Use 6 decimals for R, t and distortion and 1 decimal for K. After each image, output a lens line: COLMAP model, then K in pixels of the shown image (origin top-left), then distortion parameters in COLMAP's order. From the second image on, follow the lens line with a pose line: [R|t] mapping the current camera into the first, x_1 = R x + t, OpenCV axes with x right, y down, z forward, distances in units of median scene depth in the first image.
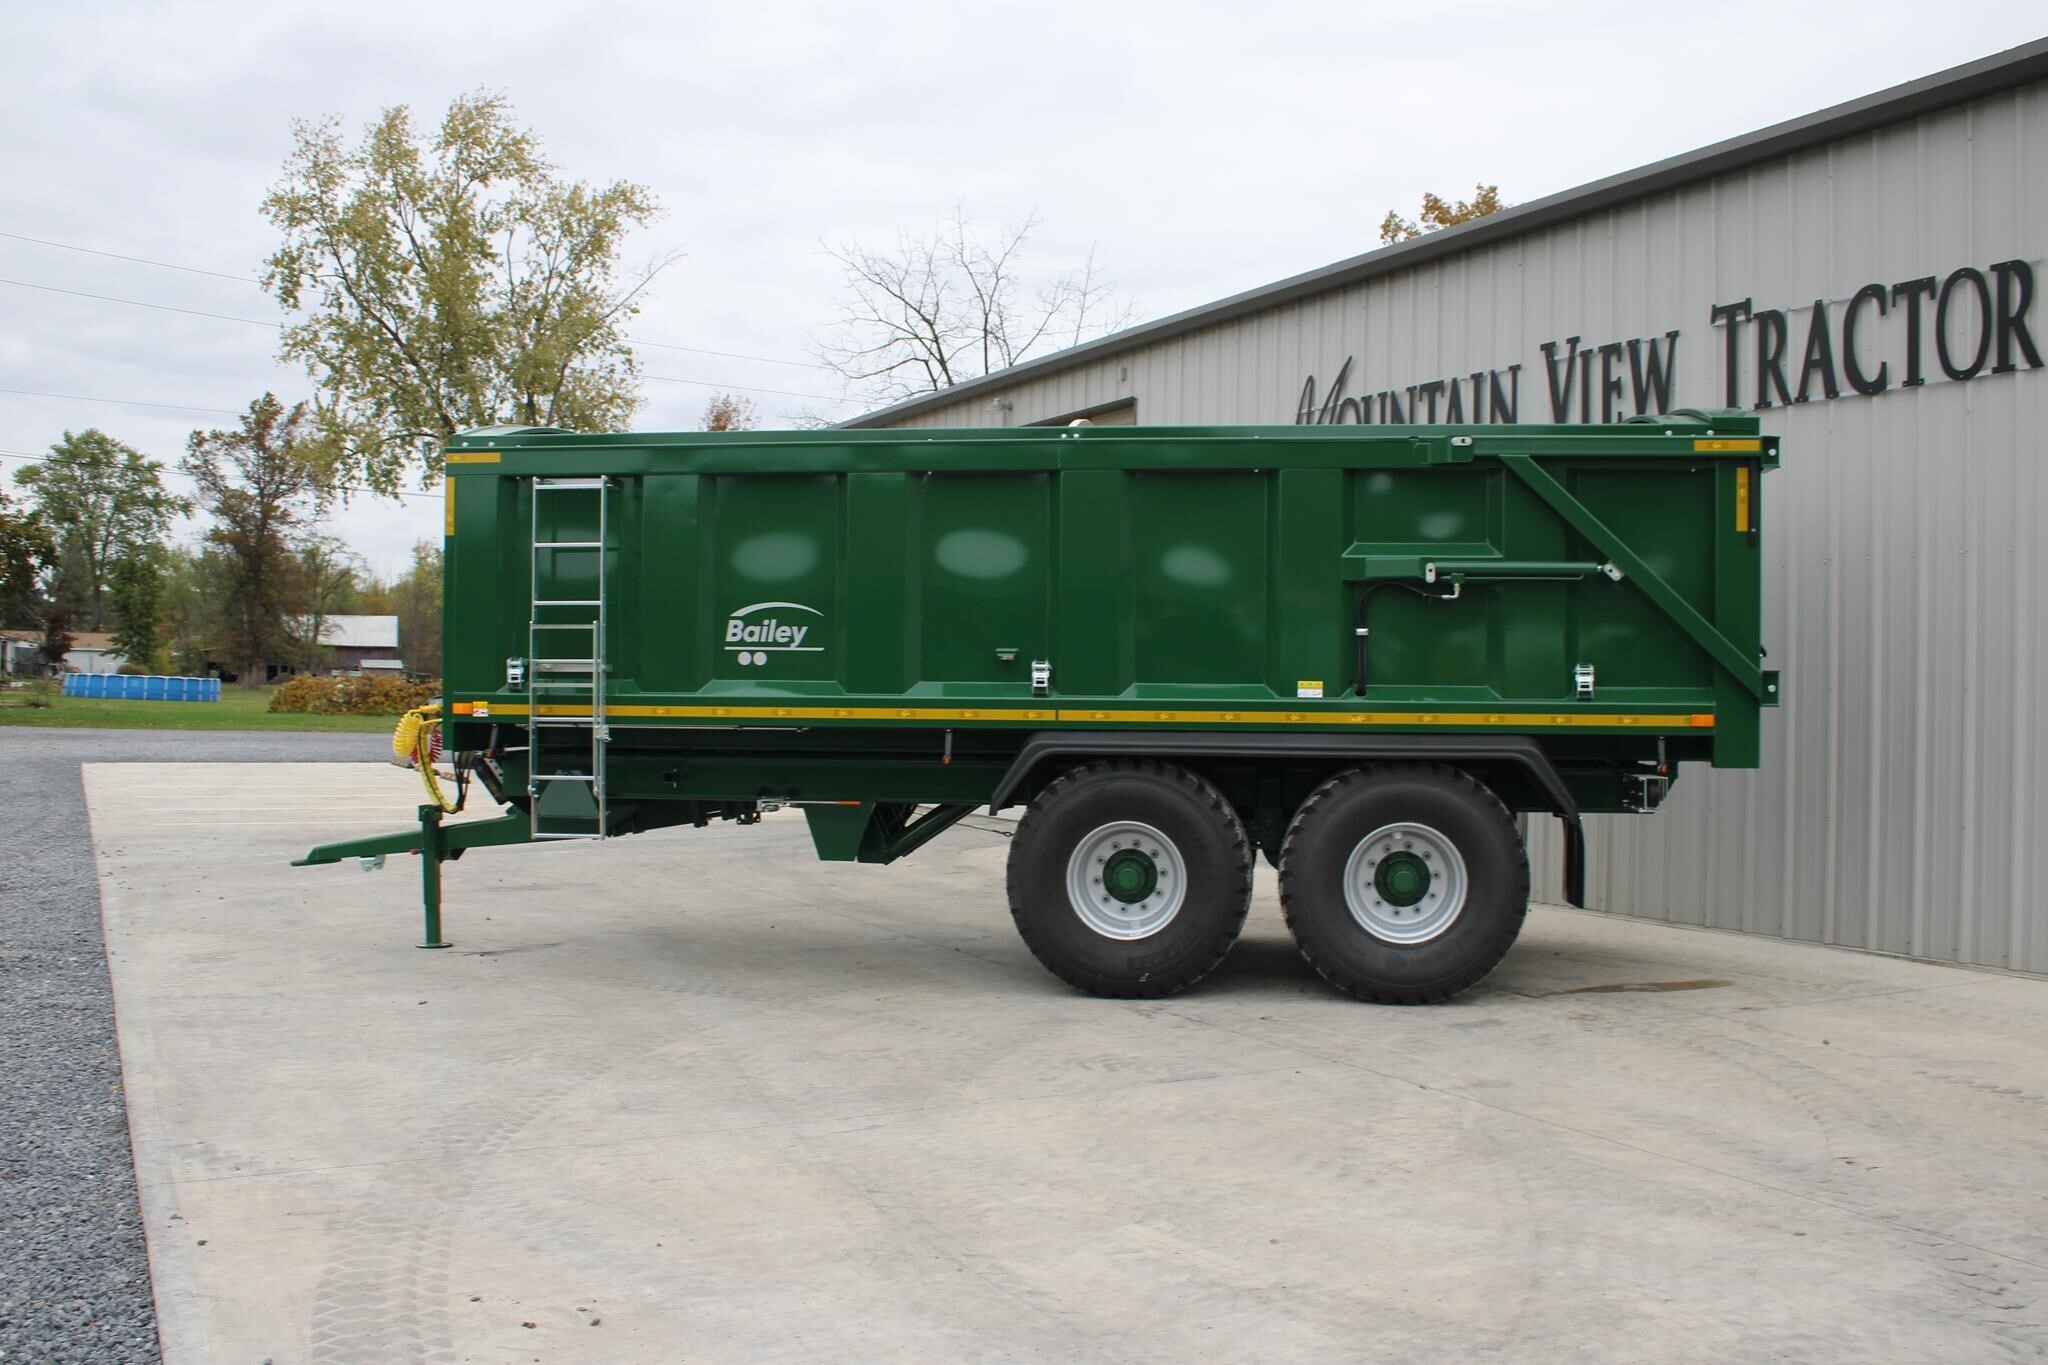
lens RADIAL K [[1885.0, 0, 1040.5], [0, 1885.0, 684.6], [0, 0, 1]] dist [-0.089473, 0.000000]
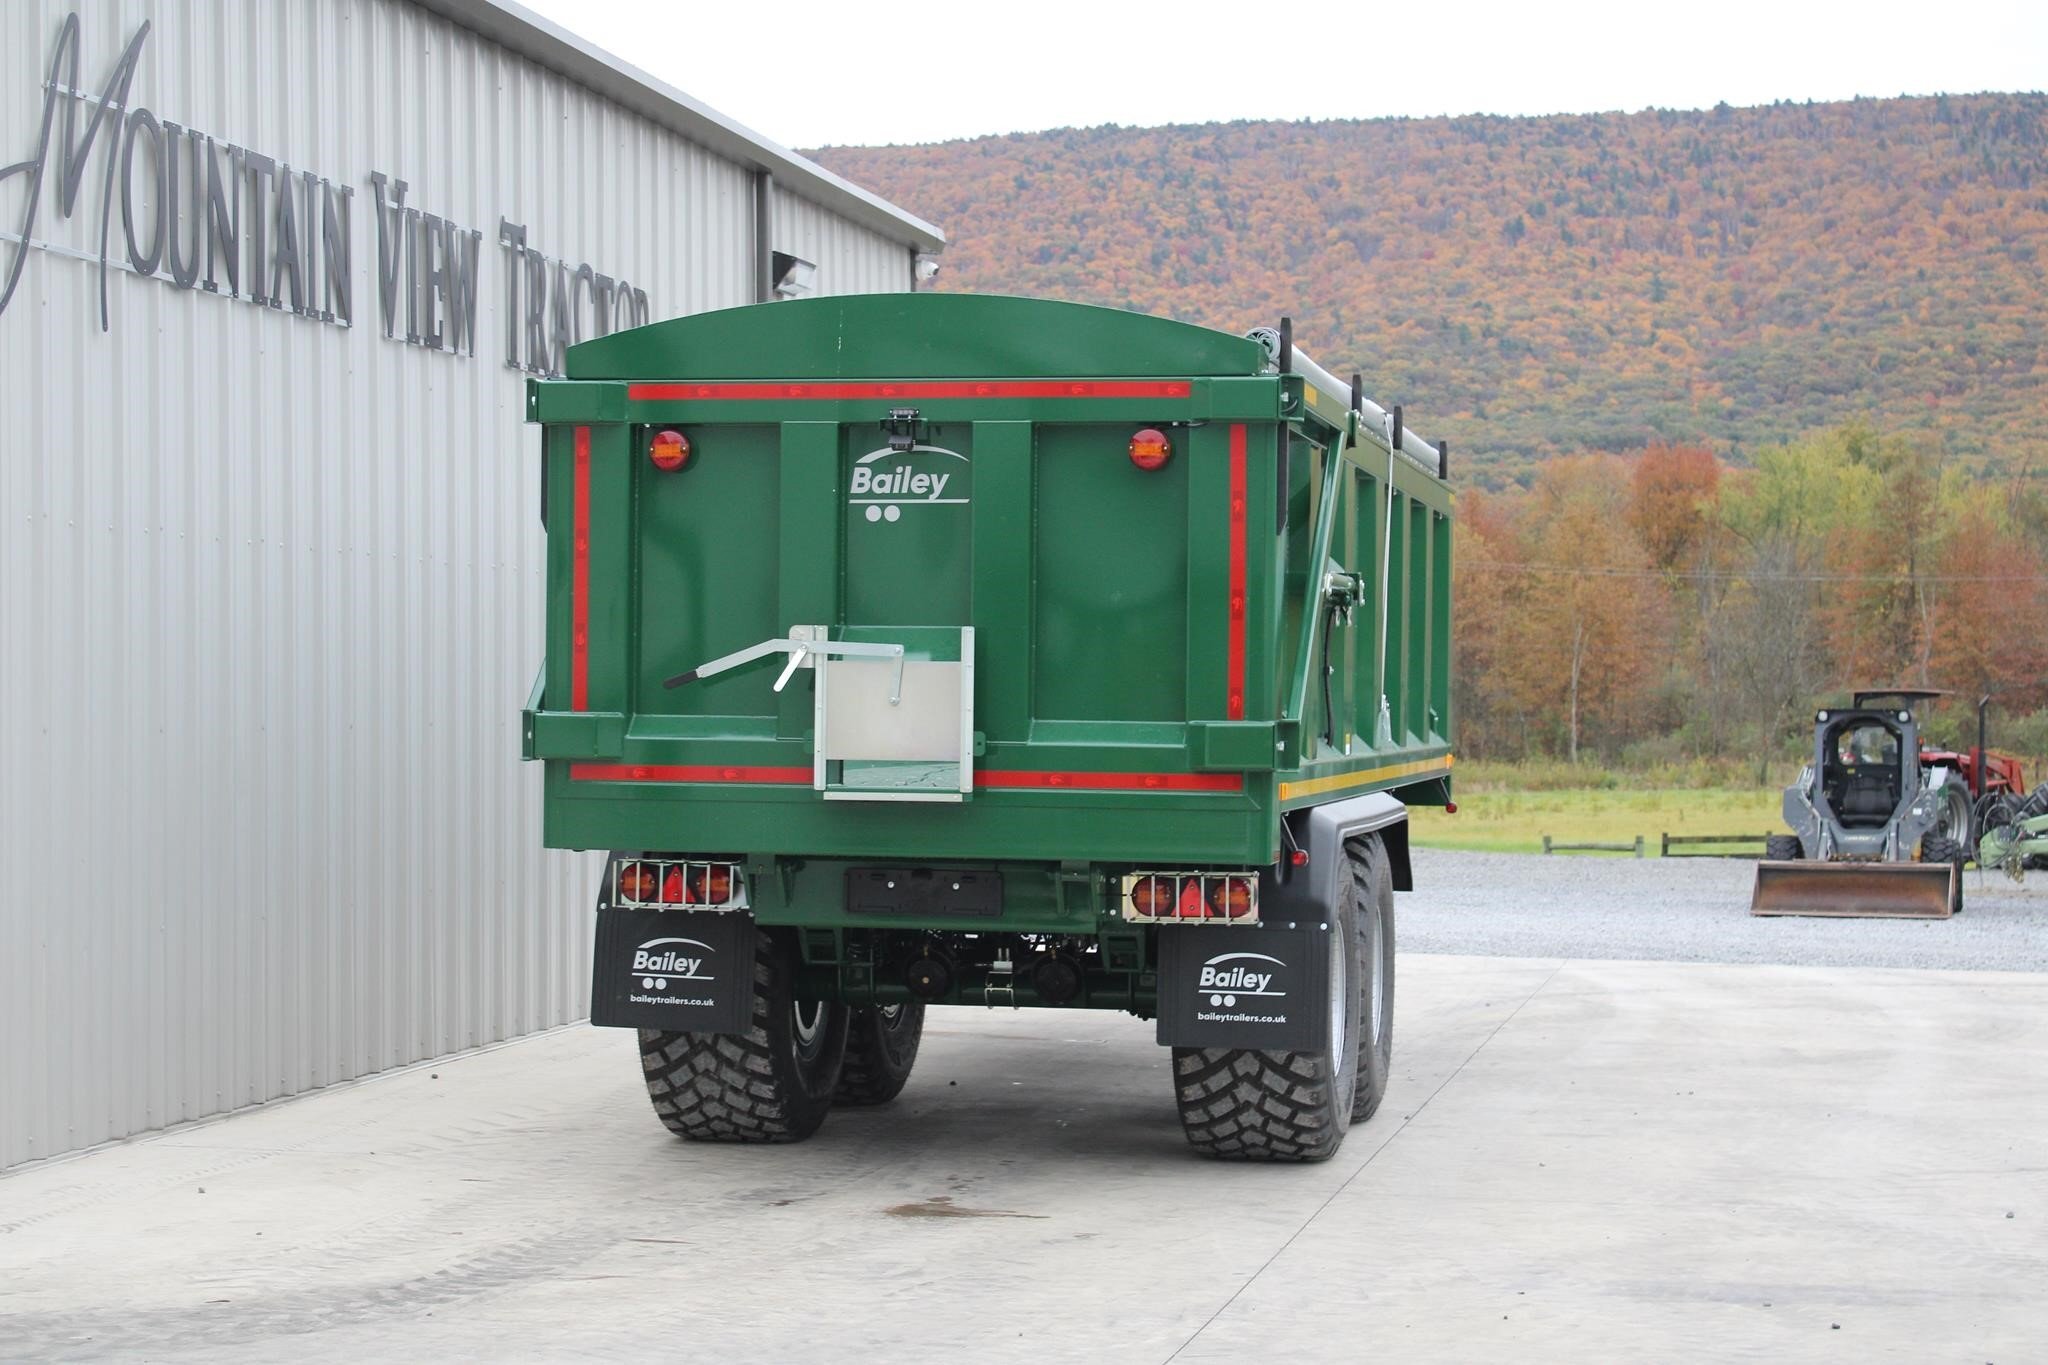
lens RADIAL K [[3480.1, 0, 999.9], [0, 3480.1, 595.4], [0, 0, 1]] dist [0.007313, 0.000000]
pose [[-0.762810, 0.005001, 0.646604, -0.762766], [-0.013189, 0.999642, -0.023291, -0.019944], [-0.646489, -0.026295, -0.762470, 2.080325]]
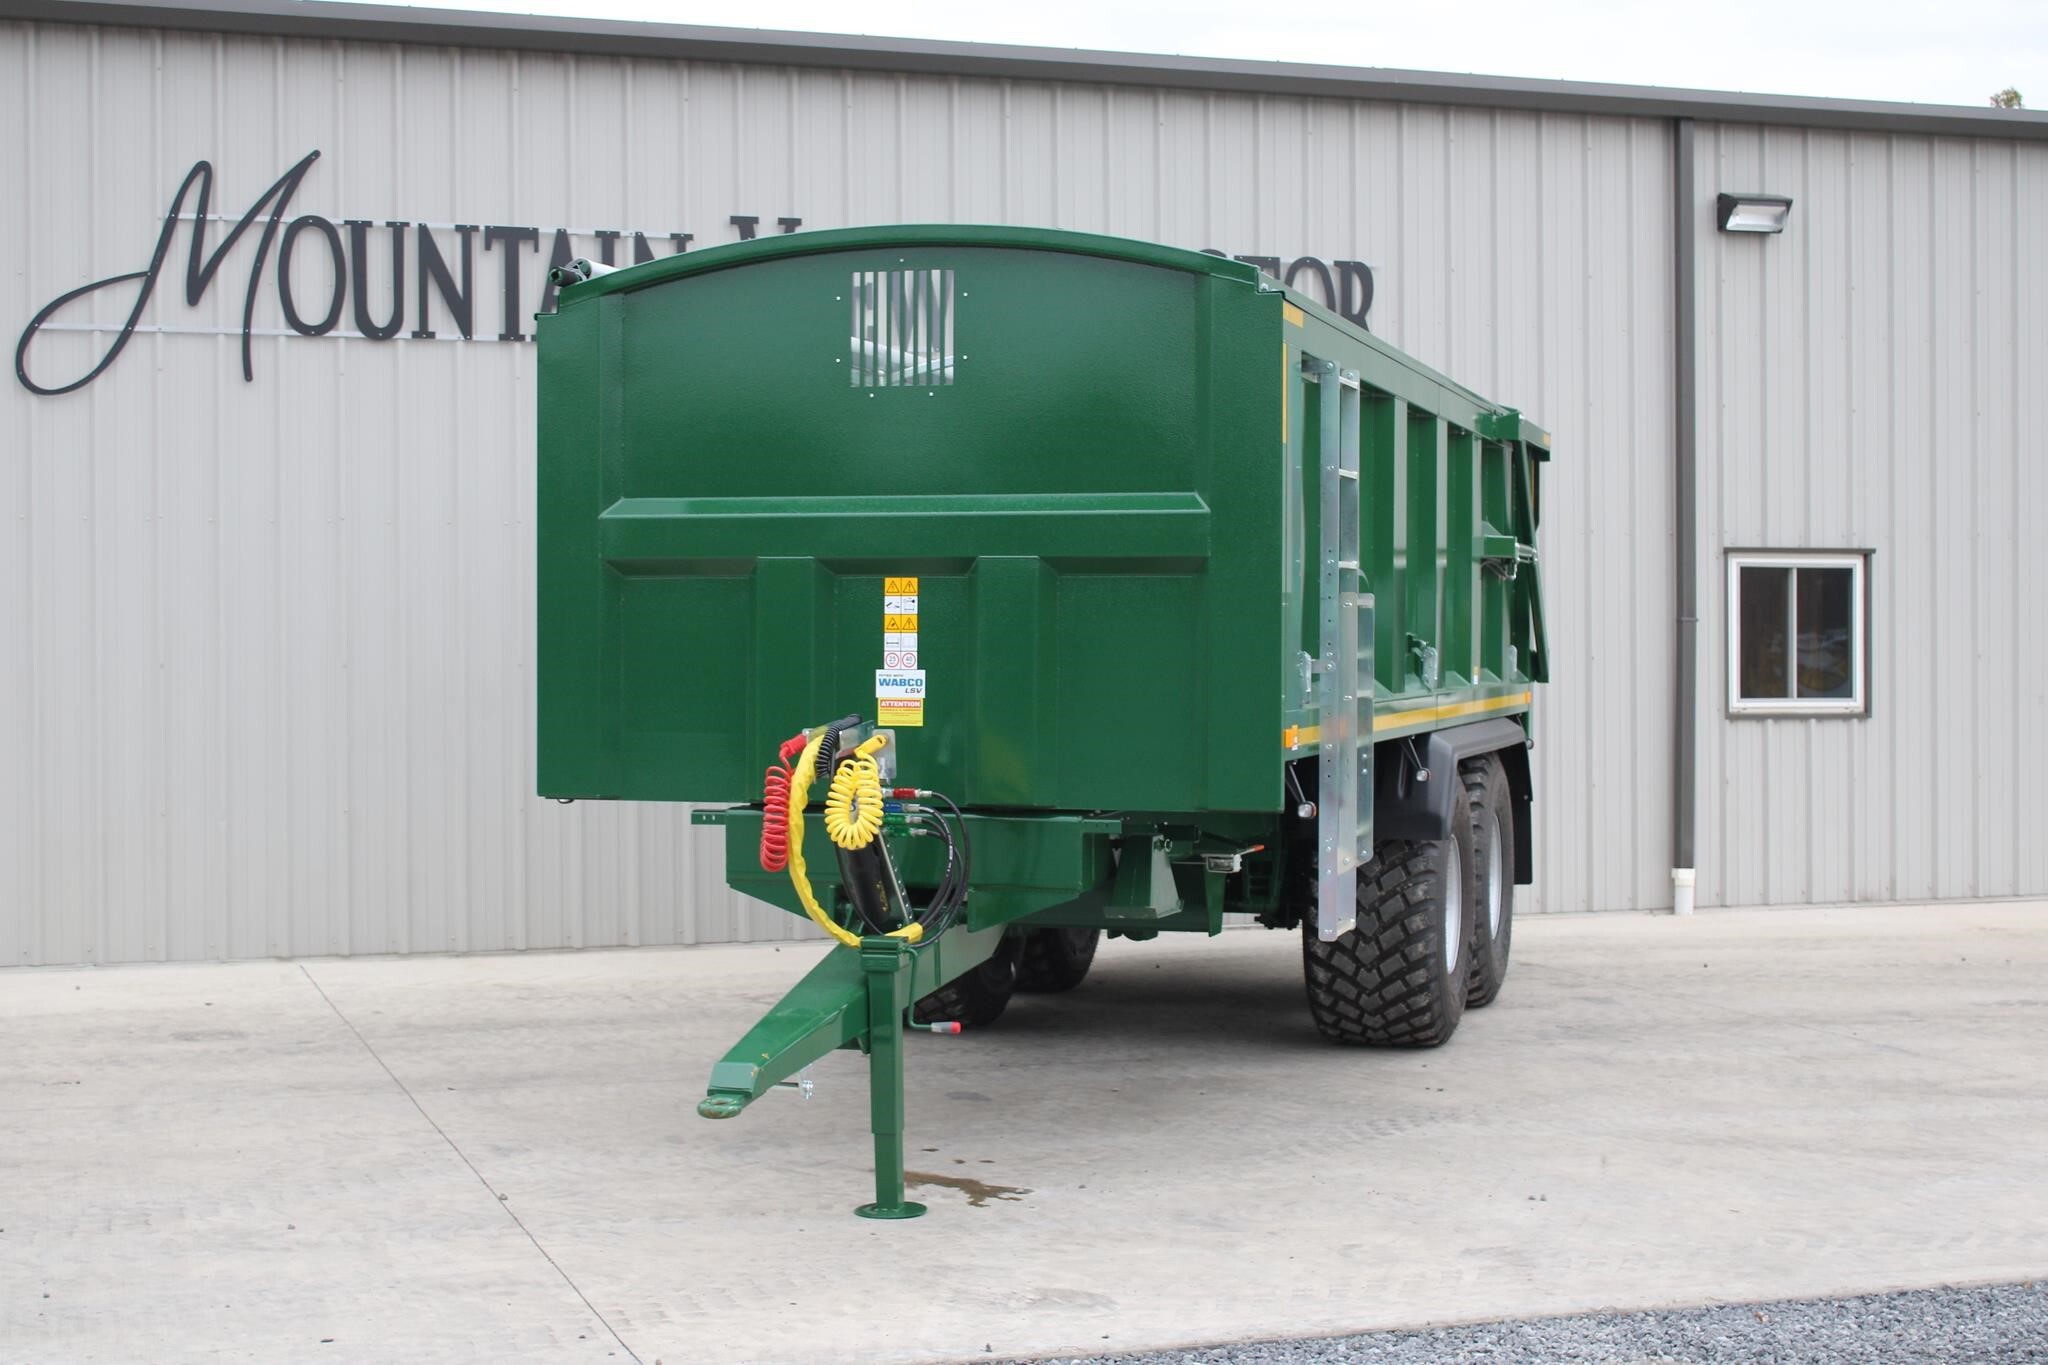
lens RADIAL K [[3011.1, 0, 1020.7], [0, 3011.1, 670.1], [0, 0, 1]] dist [-0.026152, 0.000000]
pose [[0.156388, -0.019586, 0.987502, -1.114677], [-0.000420, 0.999802, 0.019896, -0.024433], [-0.987696, -0.003526, 0.156349, 0.821915]]
